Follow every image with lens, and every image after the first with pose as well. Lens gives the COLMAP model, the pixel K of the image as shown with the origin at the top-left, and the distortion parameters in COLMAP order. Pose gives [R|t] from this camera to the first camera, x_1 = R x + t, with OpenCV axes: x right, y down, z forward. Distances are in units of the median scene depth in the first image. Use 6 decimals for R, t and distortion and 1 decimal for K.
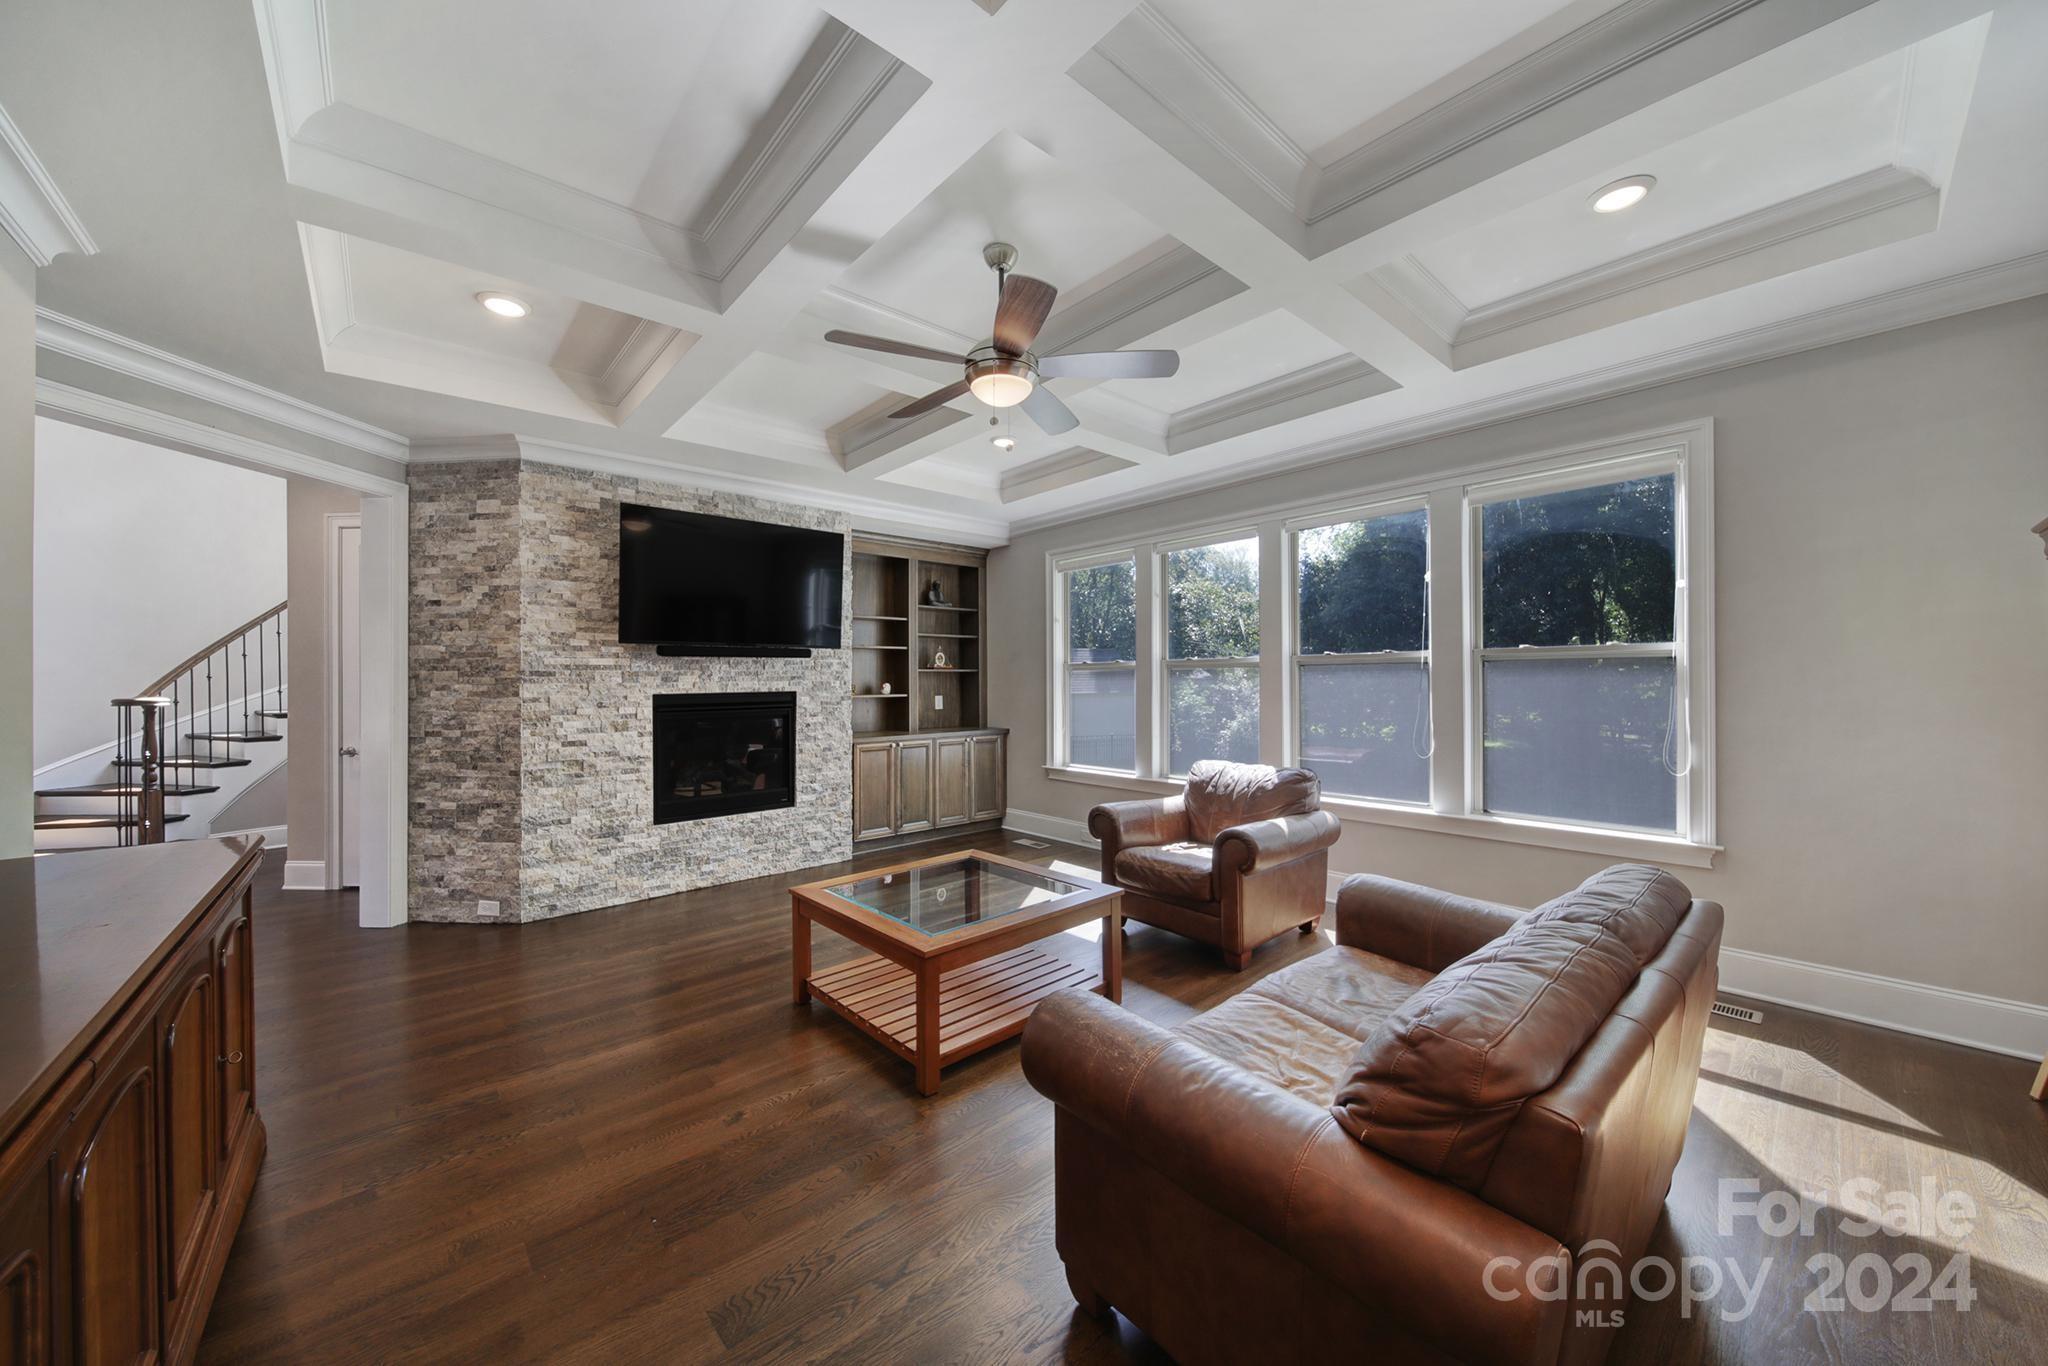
lens RADIAL K [[723.8, 0, 1019.7], [0, 723.8, 681.9], [0, 0, 1]] dist [0.000070, -0.000338]
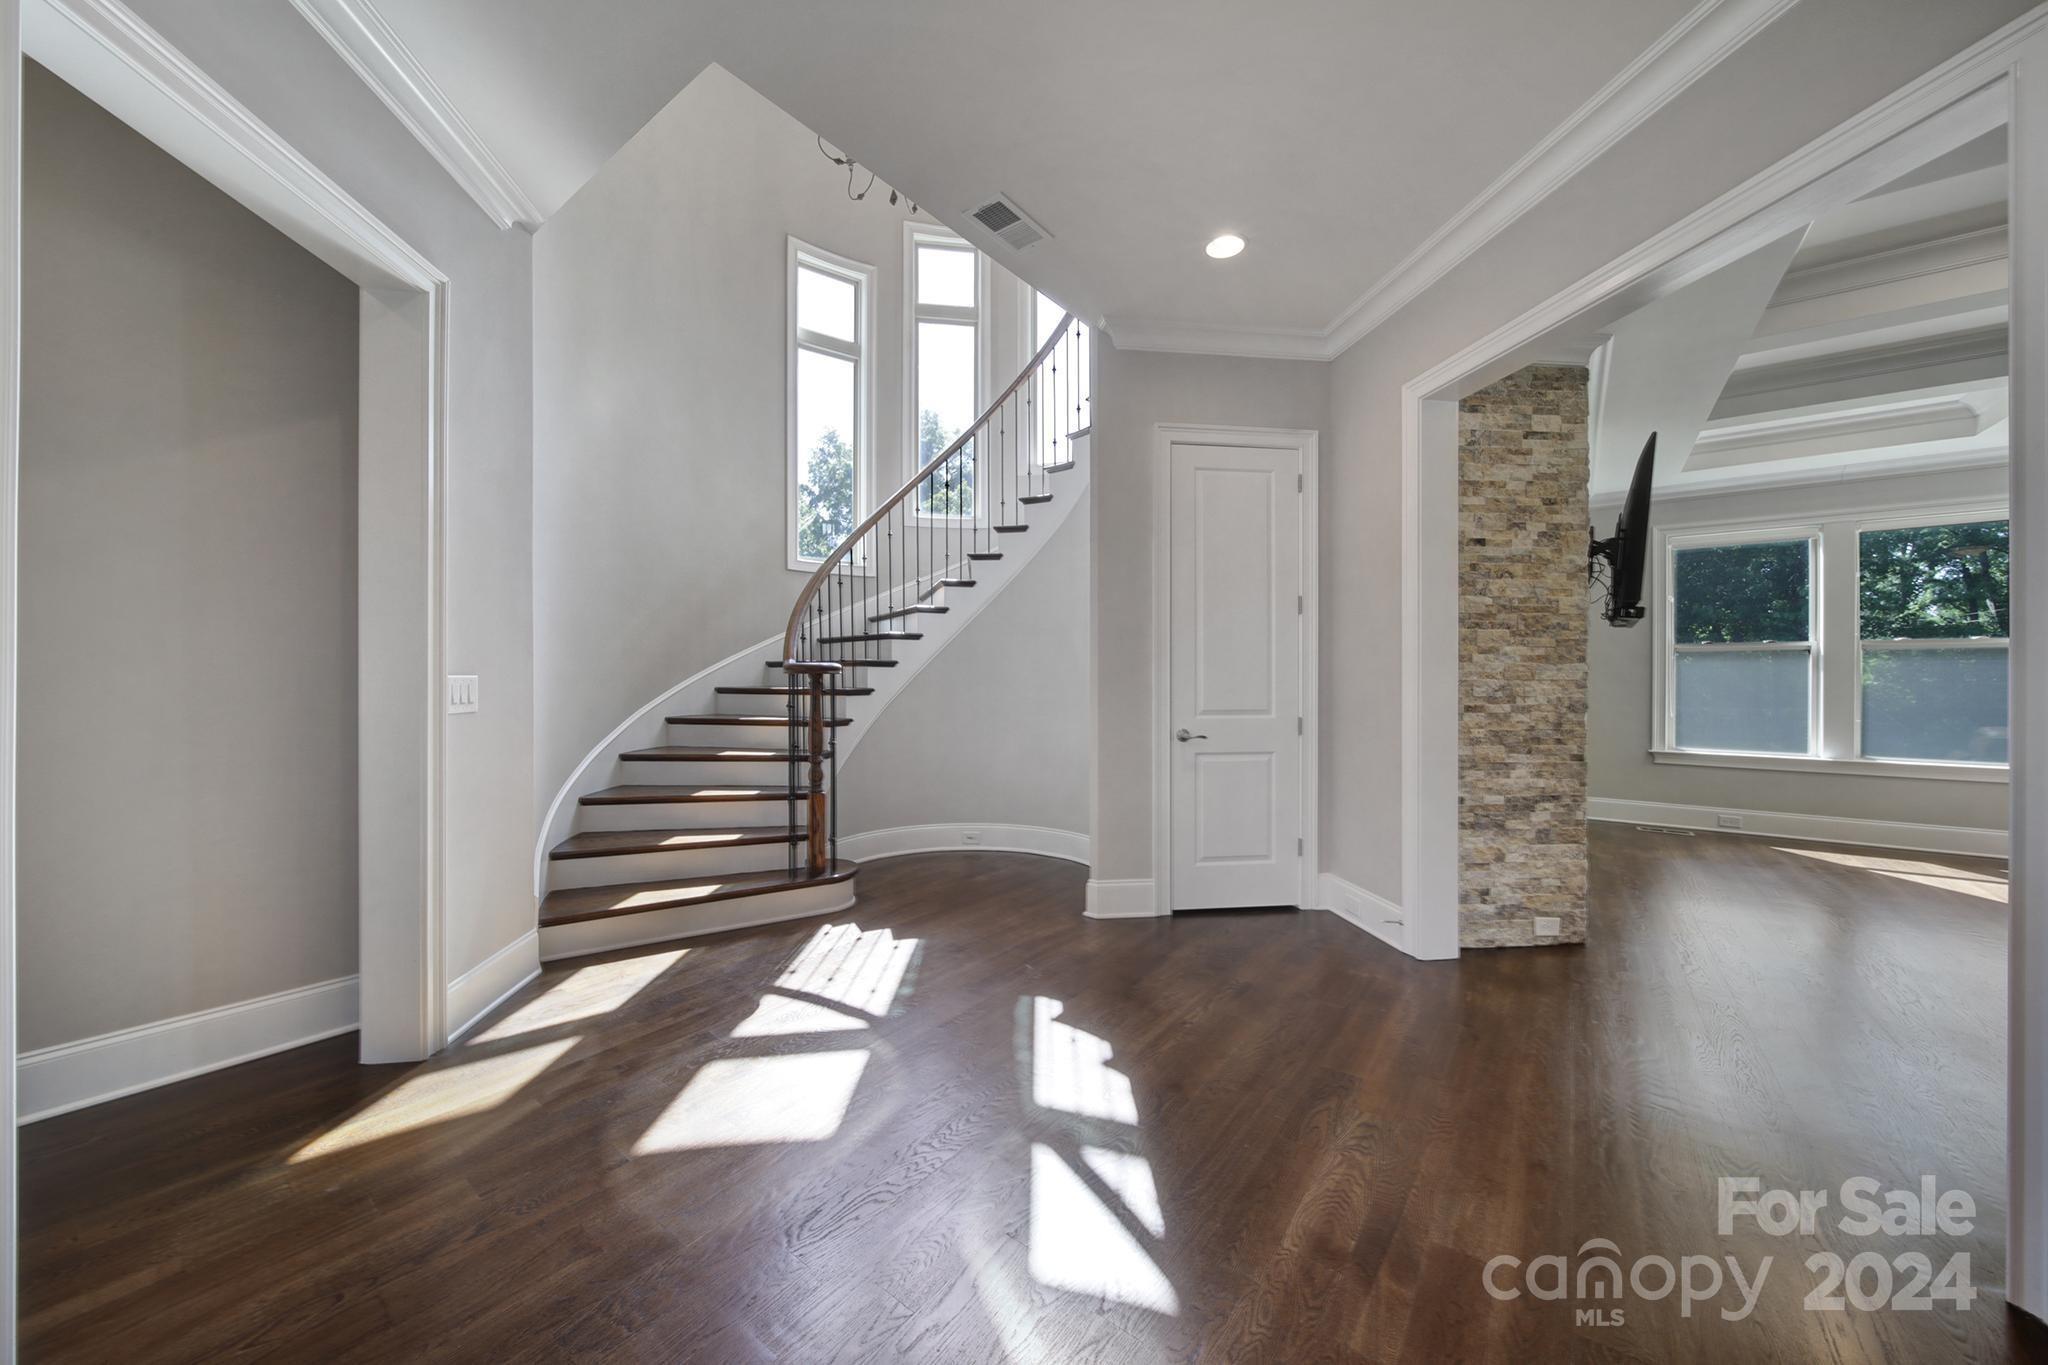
lens RADIAL K [[723.8, 0, 1019.7], [0, 723.8, 681.4], [0, 0, 1]] dist [0.000070, -0.000338]
pose [[0.980252, 0.011126, 0.197441, -1.456367], [-0.012932, 0.999885, 0.007860, 0.042522], [-0.197330, -0.010258, 0.980283, 0.330585]]
